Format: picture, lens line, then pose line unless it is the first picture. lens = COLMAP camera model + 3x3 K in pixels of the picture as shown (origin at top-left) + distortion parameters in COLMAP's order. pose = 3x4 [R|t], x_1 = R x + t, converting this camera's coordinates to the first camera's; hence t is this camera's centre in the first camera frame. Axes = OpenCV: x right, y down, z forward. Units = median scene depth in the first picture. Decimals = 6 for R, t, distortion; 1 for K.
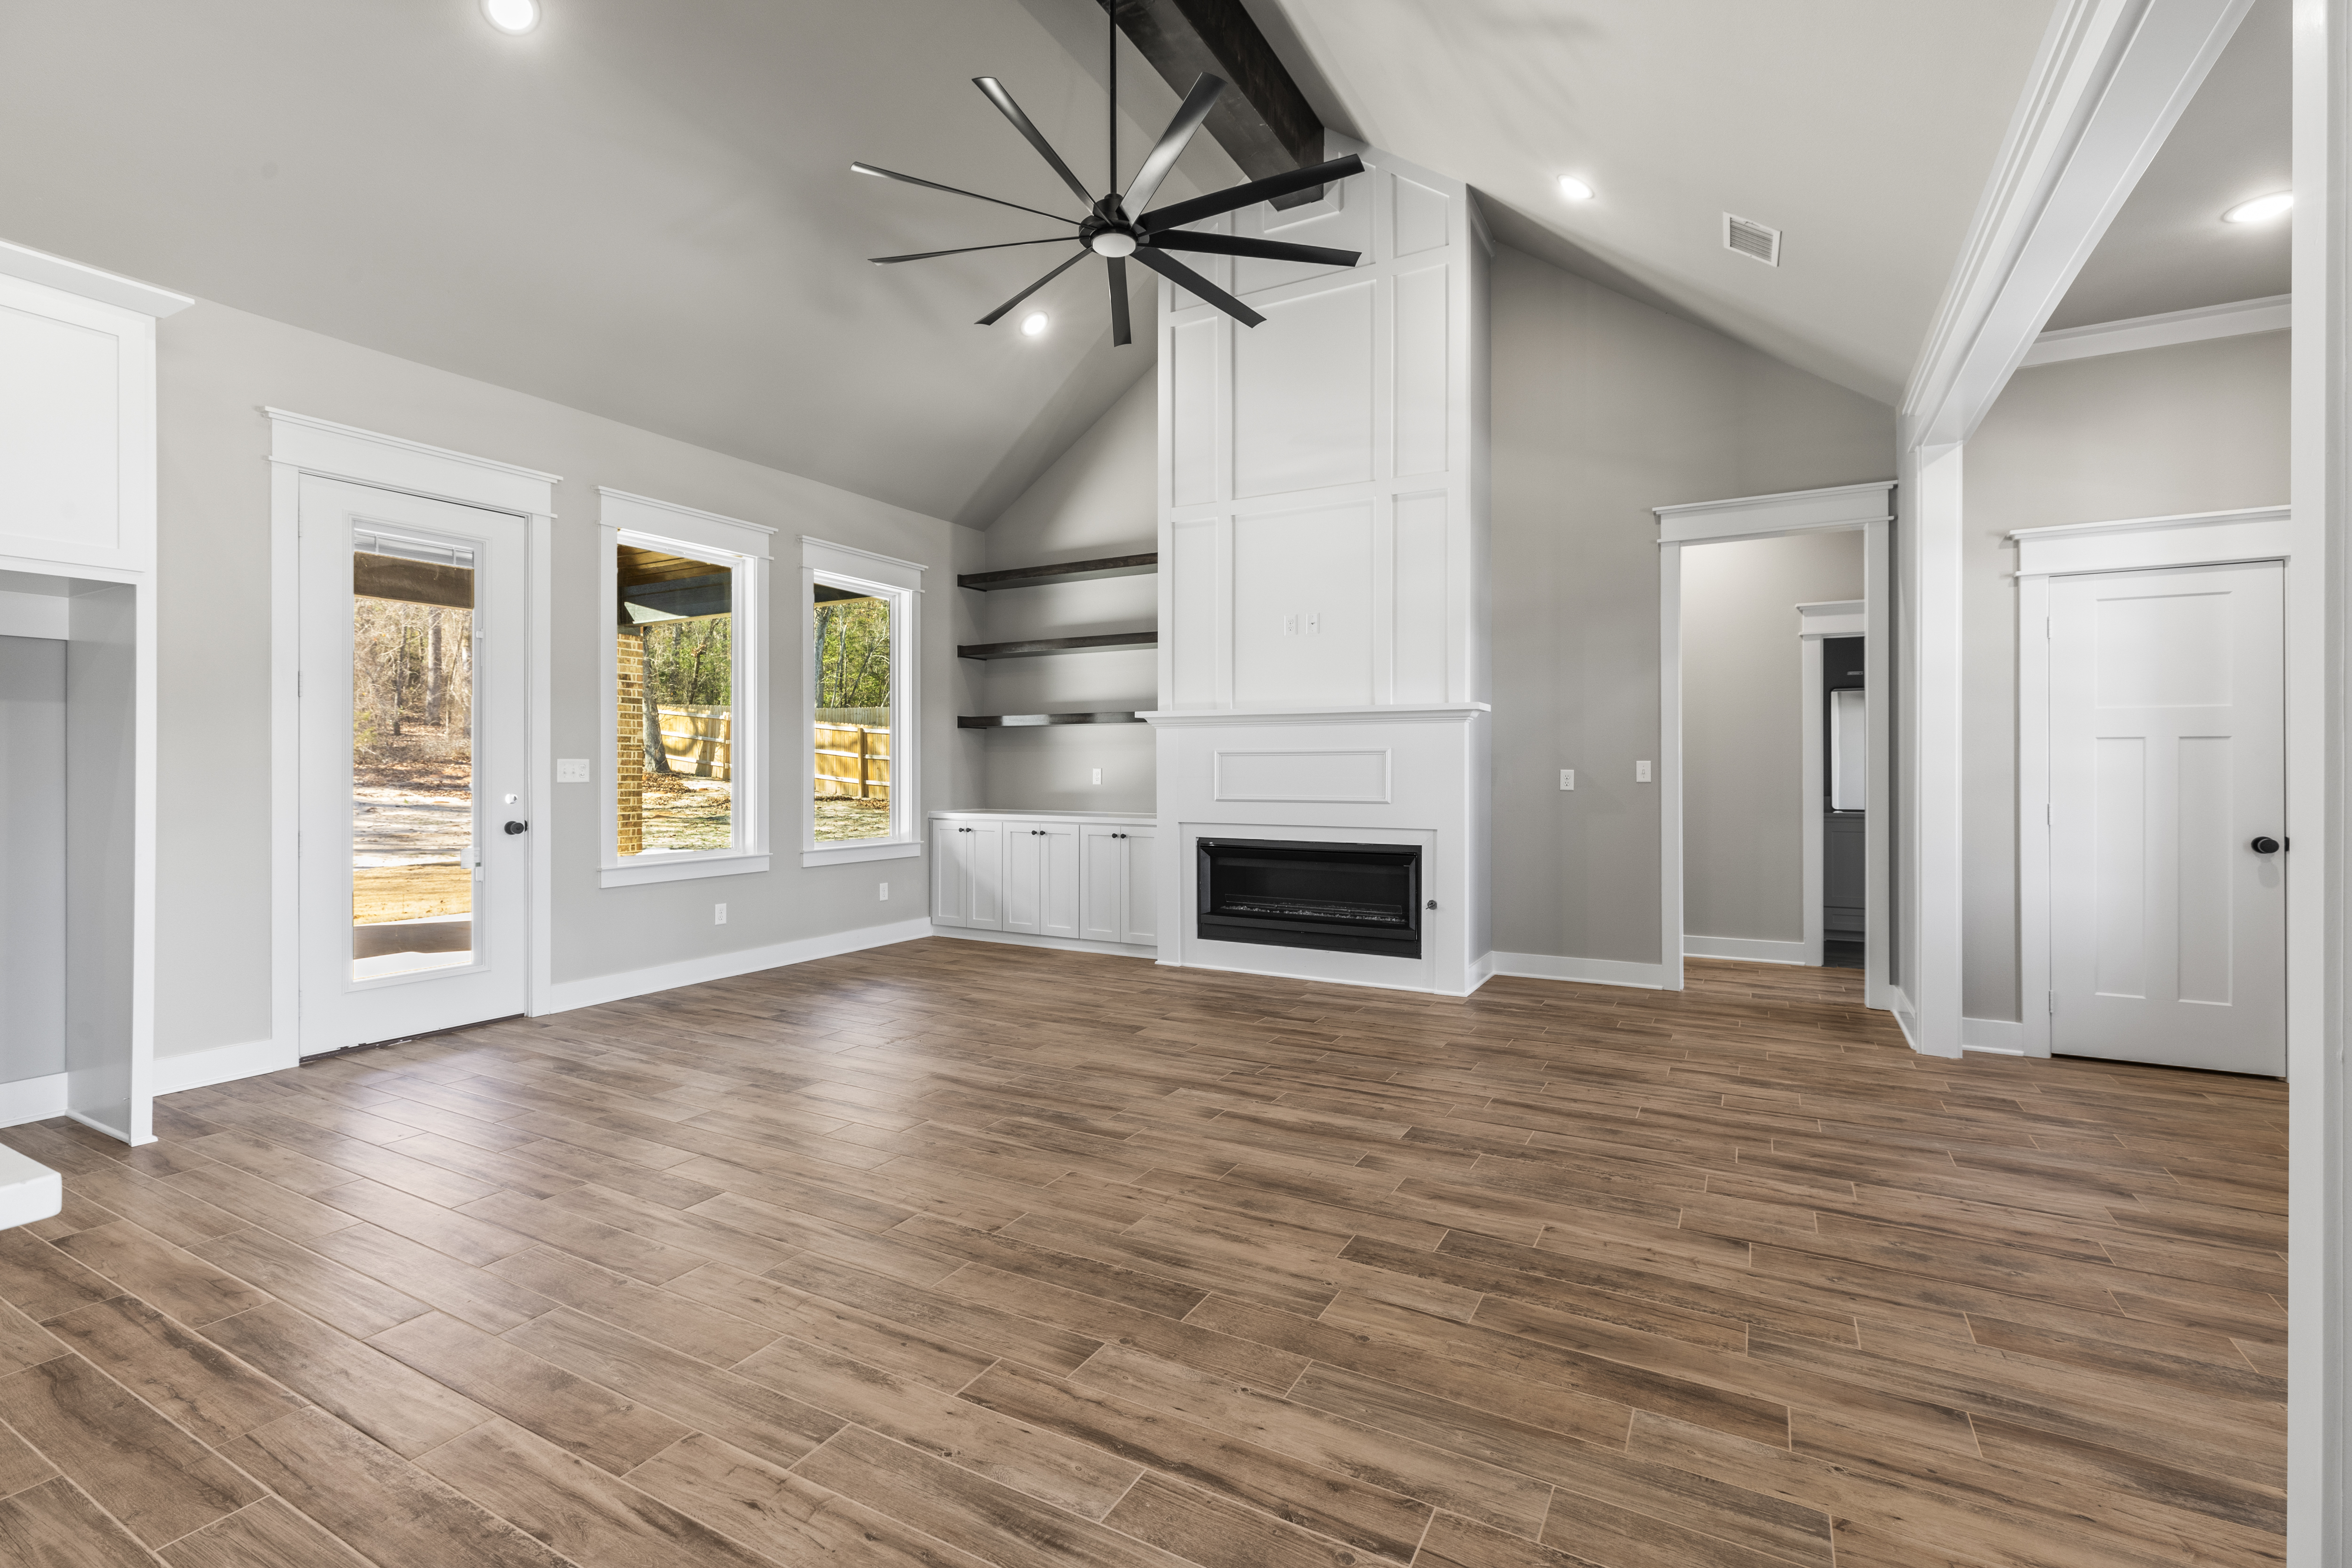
lens RADIAL K [[1049.1, 0, 1170.5], [0, 1049.1, 768.0], [0, 0, 1]] dist [0.002573, 0.000020]
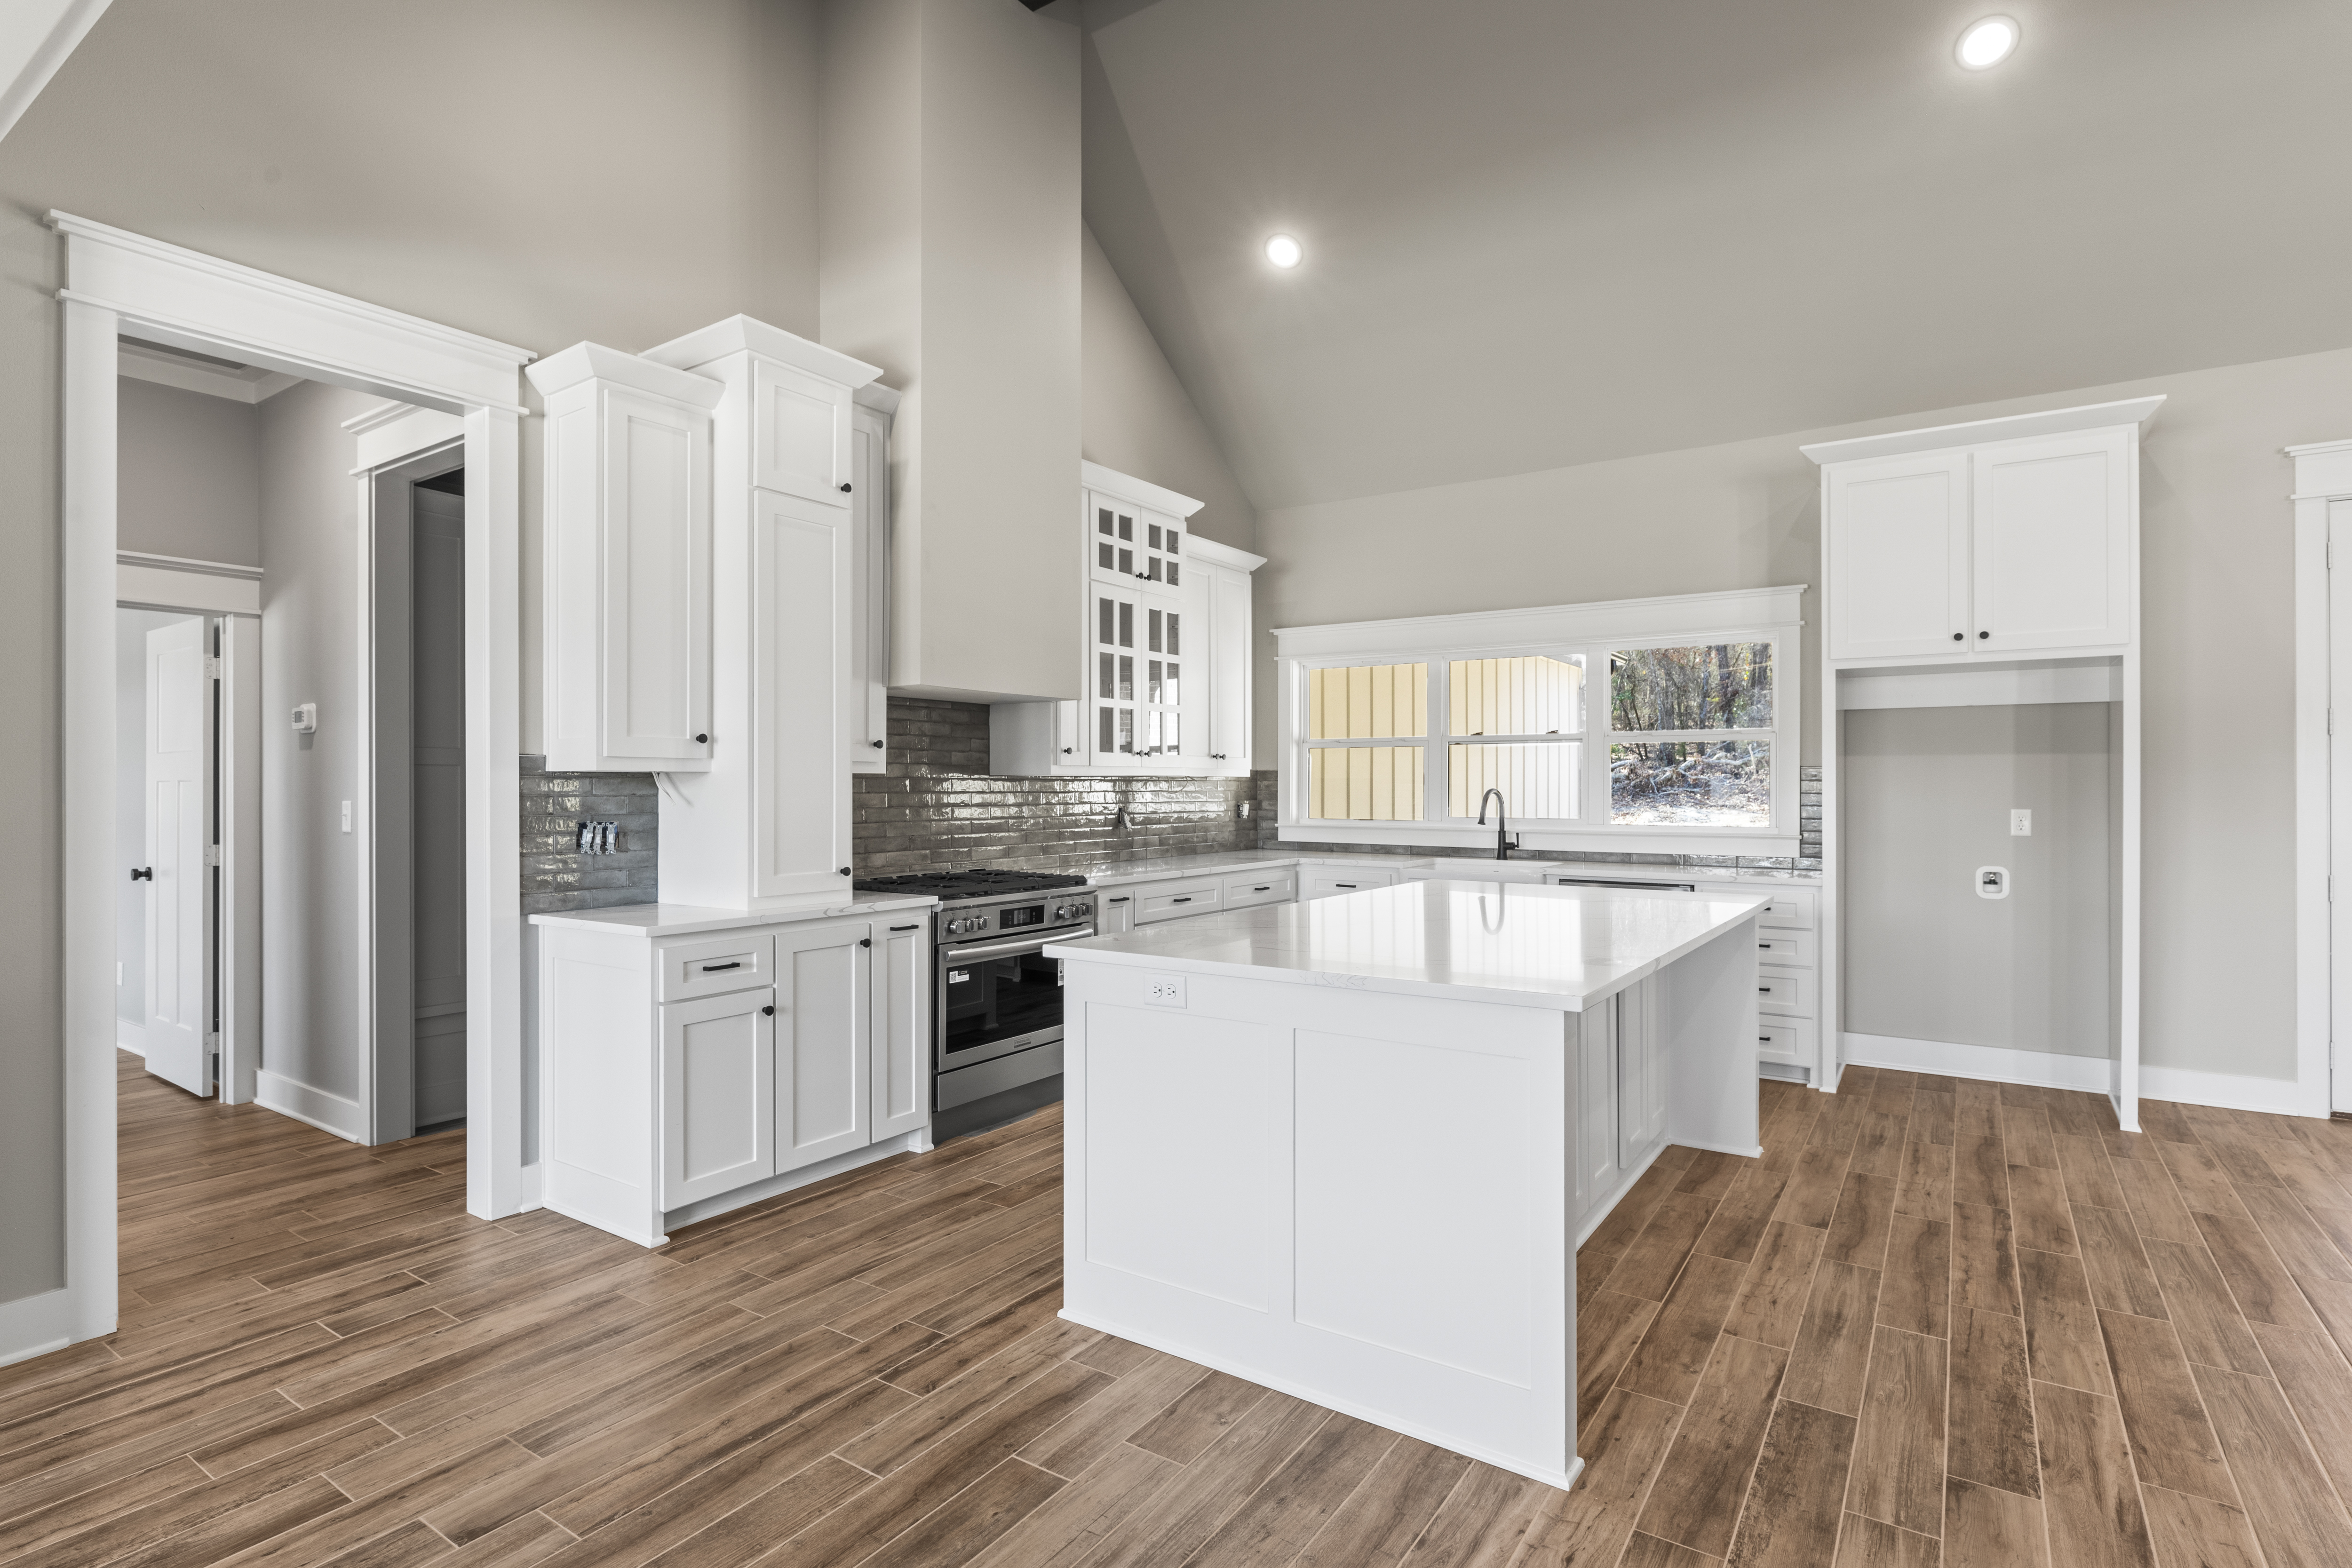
lens RADIAL K [[1168.7, 0, 1167.5], [0, 1168.7, 778.8], [0, 0, 1]] dist [-0.000962, -0.001536]
pose [[-0.091307, -0.002991, -0.995818, 0.531506], [0.001484, 0.999994, -0.003140, -0.041485], [0.995822, -0.001764, -0.091302, 0.063520]]
